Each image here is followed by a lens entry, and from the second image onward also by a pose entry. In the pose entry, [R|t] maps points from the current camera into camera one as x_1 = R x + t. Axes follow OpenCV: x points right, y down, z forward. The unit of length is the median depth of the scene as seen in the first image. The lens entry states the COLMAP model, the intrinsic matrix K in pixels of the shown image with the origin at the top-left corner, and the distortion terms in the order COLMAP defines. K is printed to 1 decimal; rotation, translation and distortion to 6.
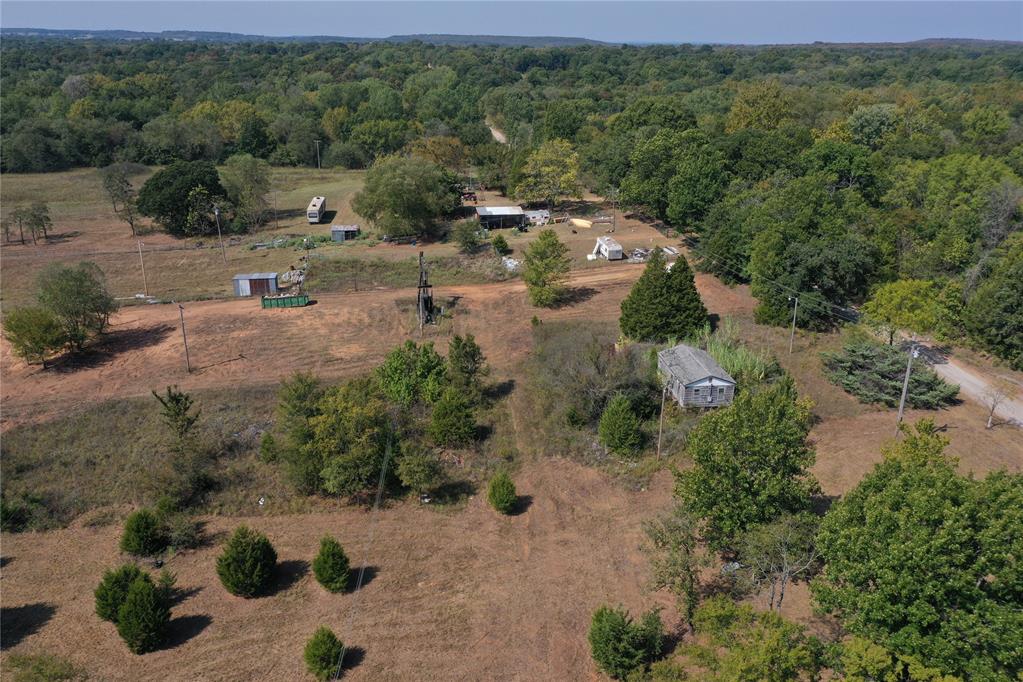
lens RADIAL K [[809.1, 0, 511.5], [0, 809.1, 341.0], [0, 0, 1]] dist [0.009991, 0.004254]
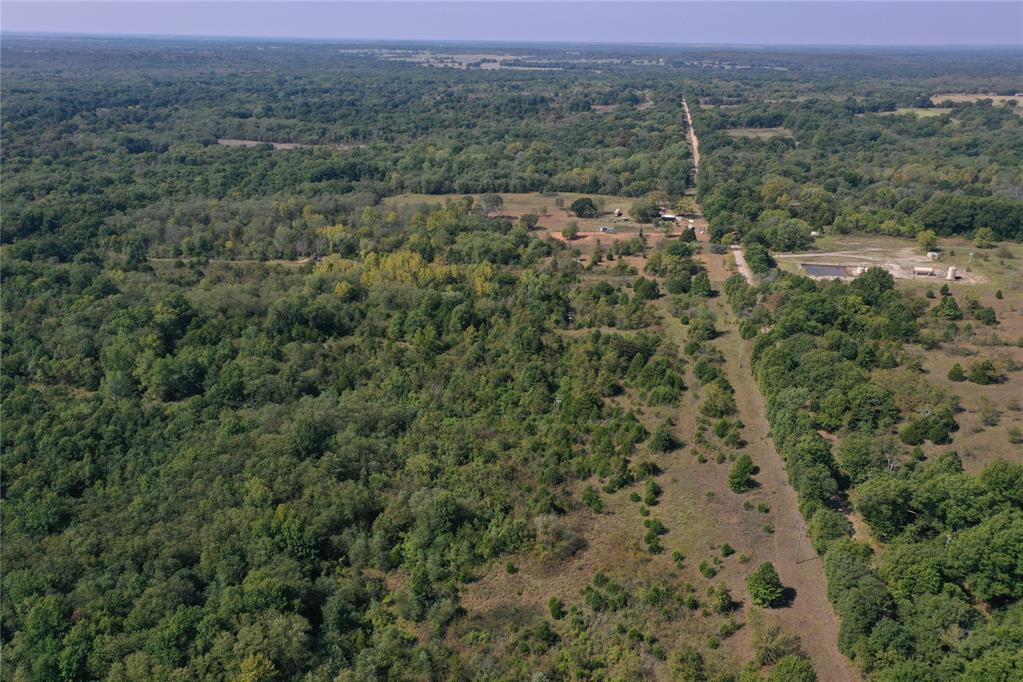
lens RADIAL K [[809.1, 0, 511.5], [0, 809.1, 341.0], [0, 0, 1]] dist [0.009991, 0.004254]
pose [[0.943292, 0.110151, -0.313157, 0.500761], [-0.110618, 0.993729, 0.016333, 0.395523], [0.312992, 0.019234, 0.949561, -2.536730]]
